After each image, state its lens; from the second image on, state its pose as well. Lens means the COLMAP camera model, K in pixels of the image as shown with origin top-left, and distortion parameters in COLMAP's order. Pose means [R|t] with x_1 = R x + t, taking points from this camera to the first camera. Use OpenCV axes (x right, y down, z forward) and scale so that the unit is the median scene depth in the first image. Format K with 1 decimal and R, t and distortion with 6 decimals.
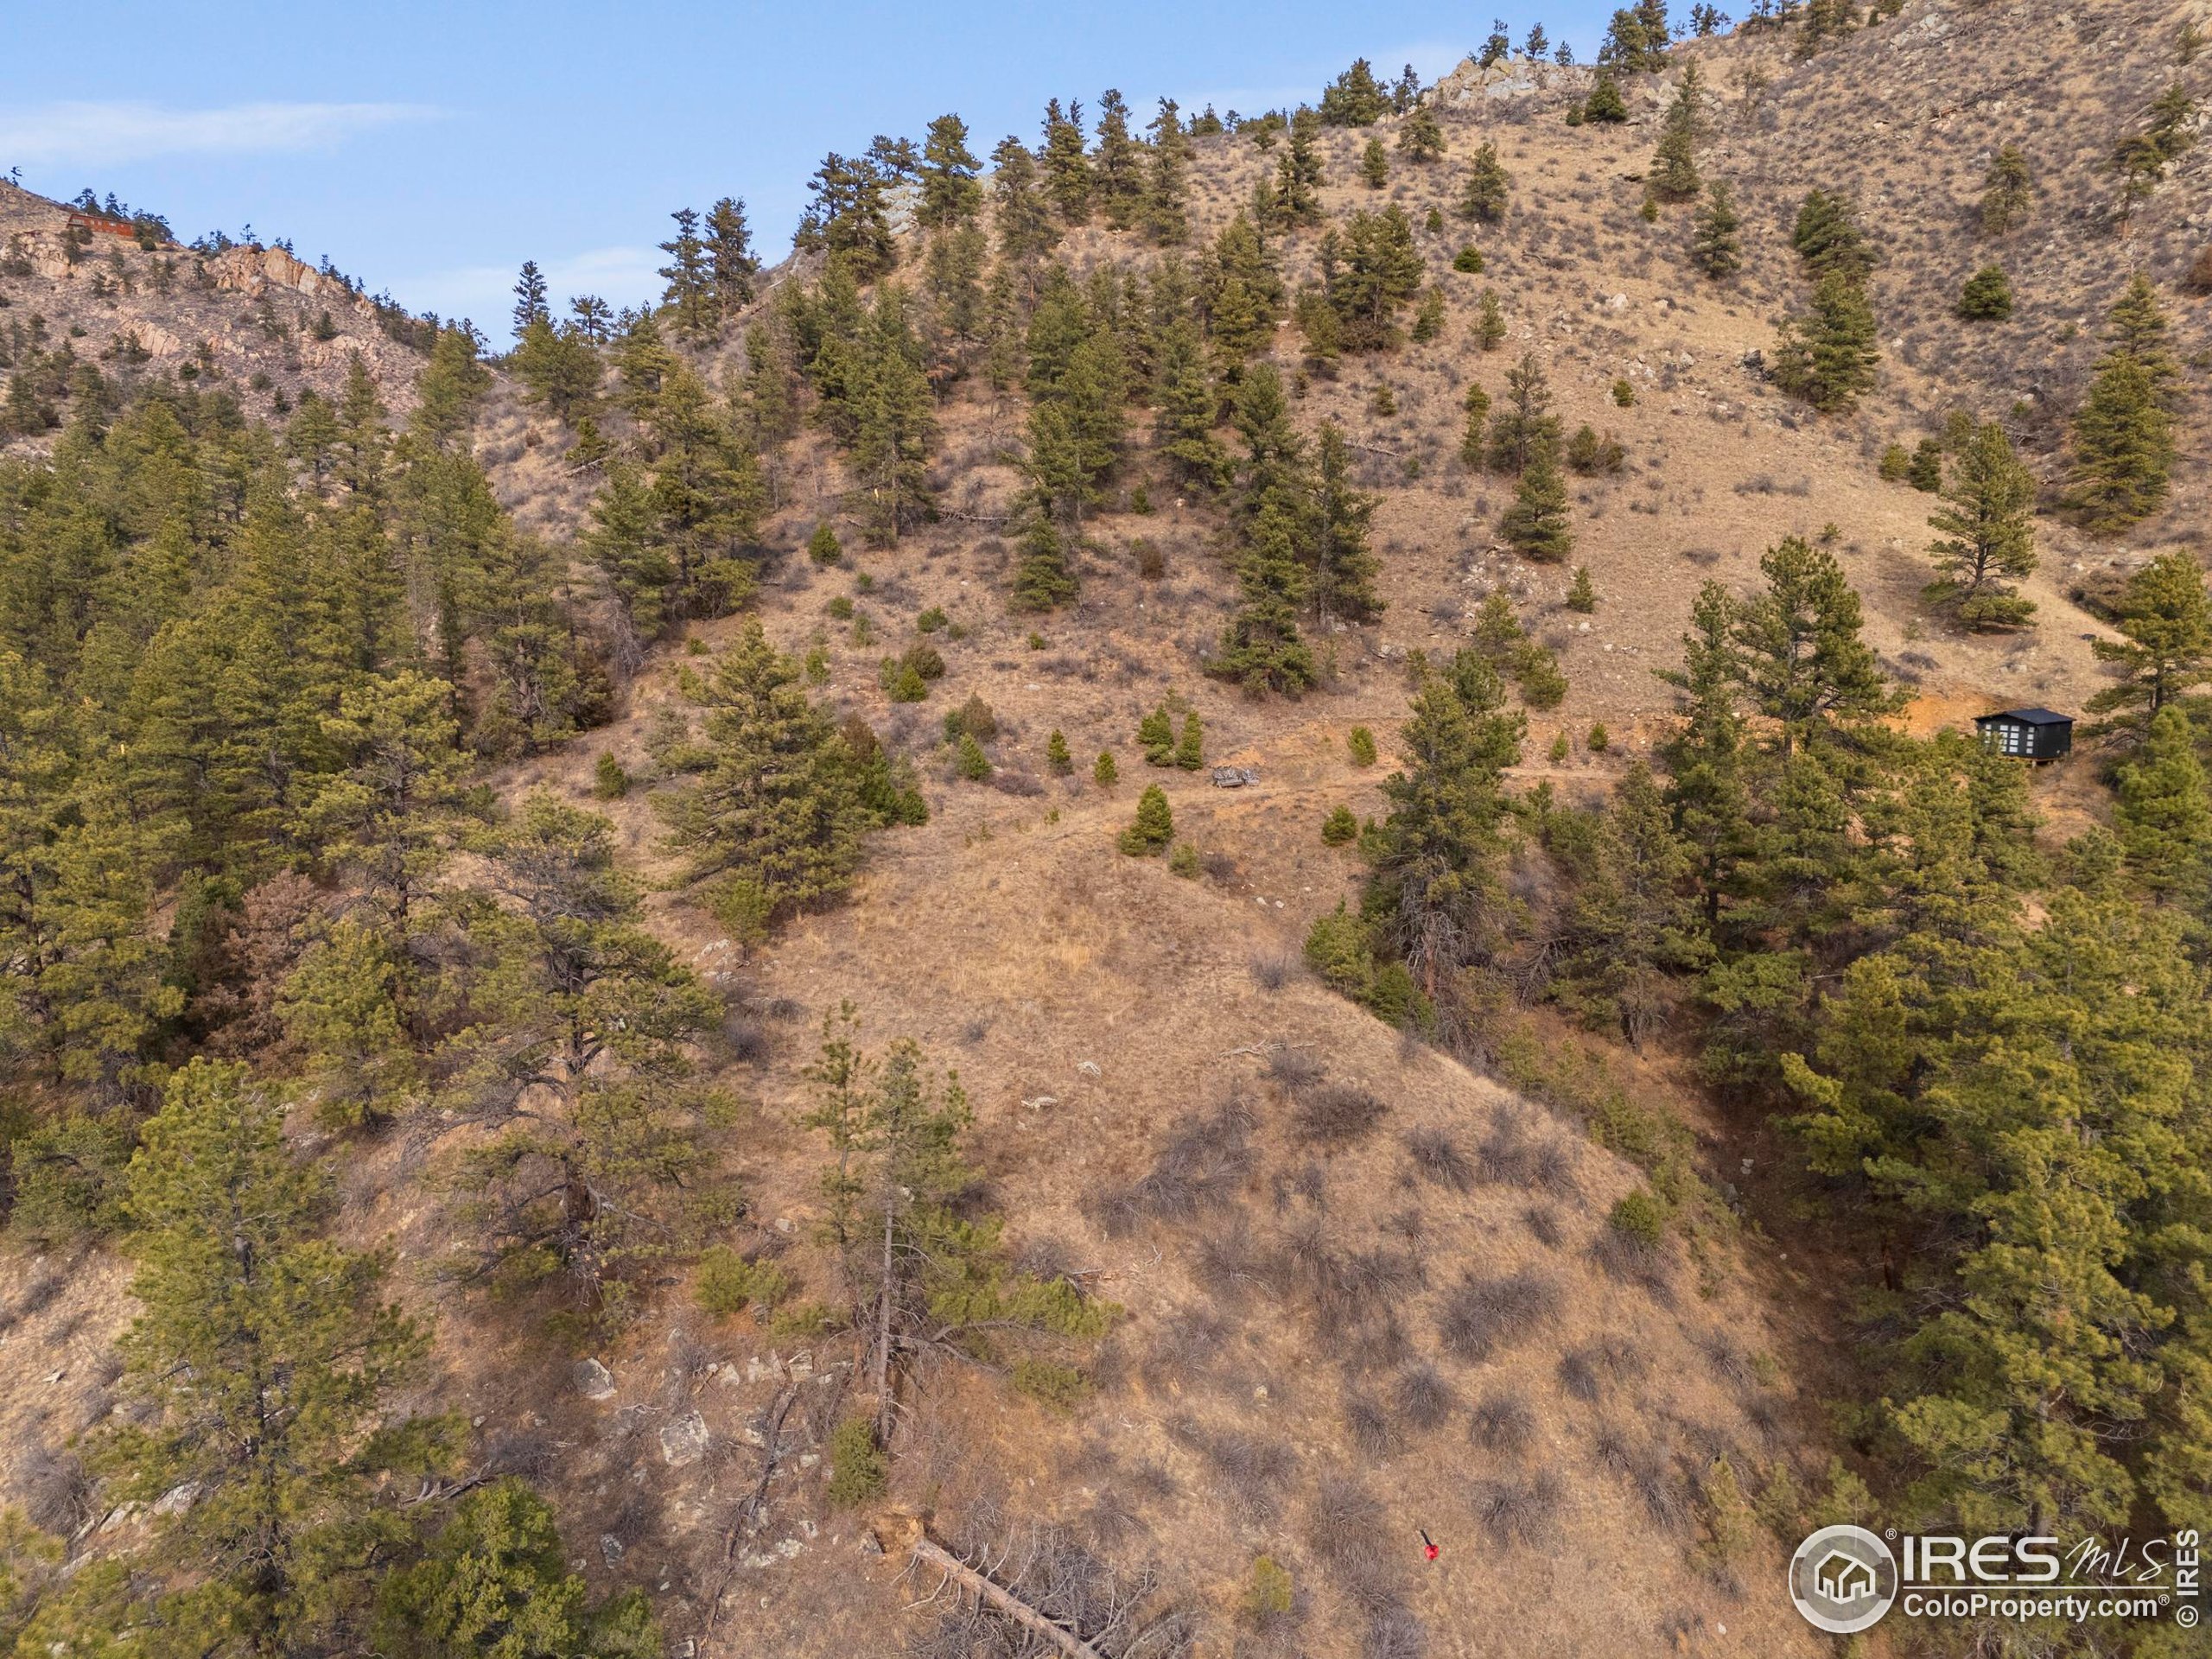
lens RADIAL K [[1634.8, 0, 1107.4], [0, 1634.8, 843.1], [0, 0, 1]] dist [0.069949, -0.053733]
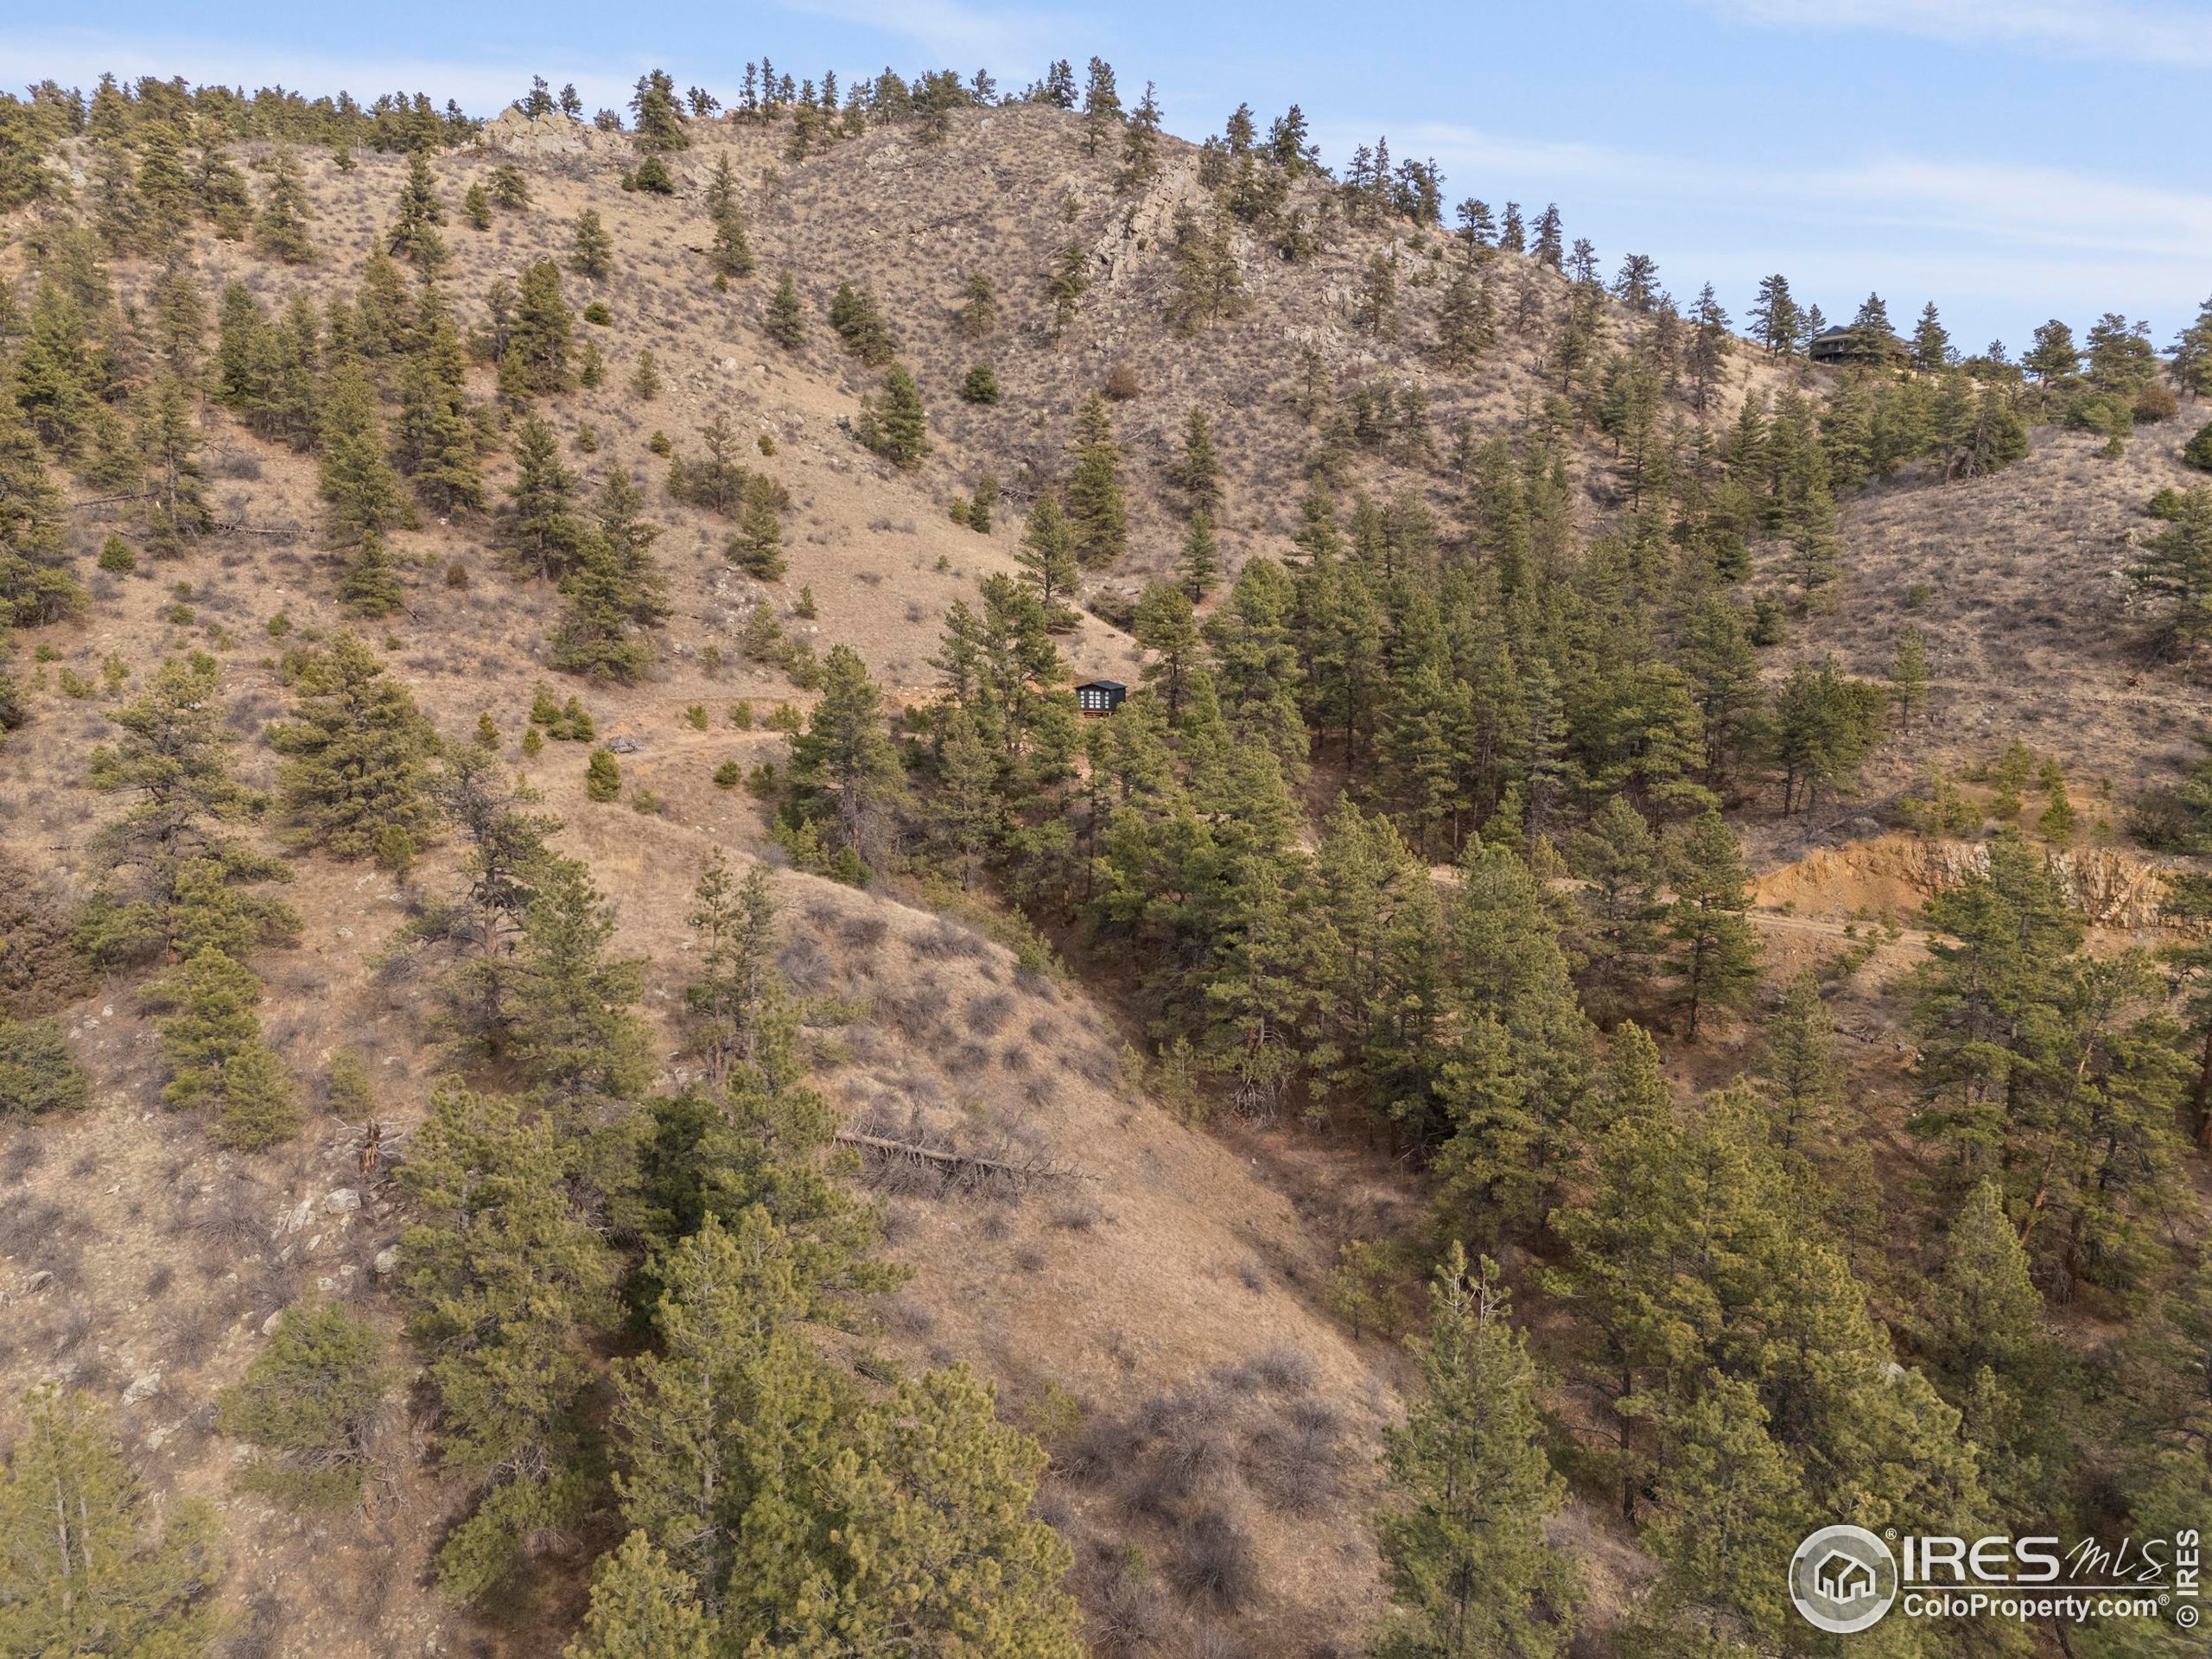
lens RADIAL K [[1634.8, 0, 1118.8], [0, 1634.8, 826.2], [0, 0, 1]] dist [0.069949, -0.053733]
pose [[0.815740, -0.075891, 0.573418, -0.166750], [0.083188, 0.996442, 0.013535, 0.018385], [-0.572405, 0.036661, 0.819151, -0.137694]]
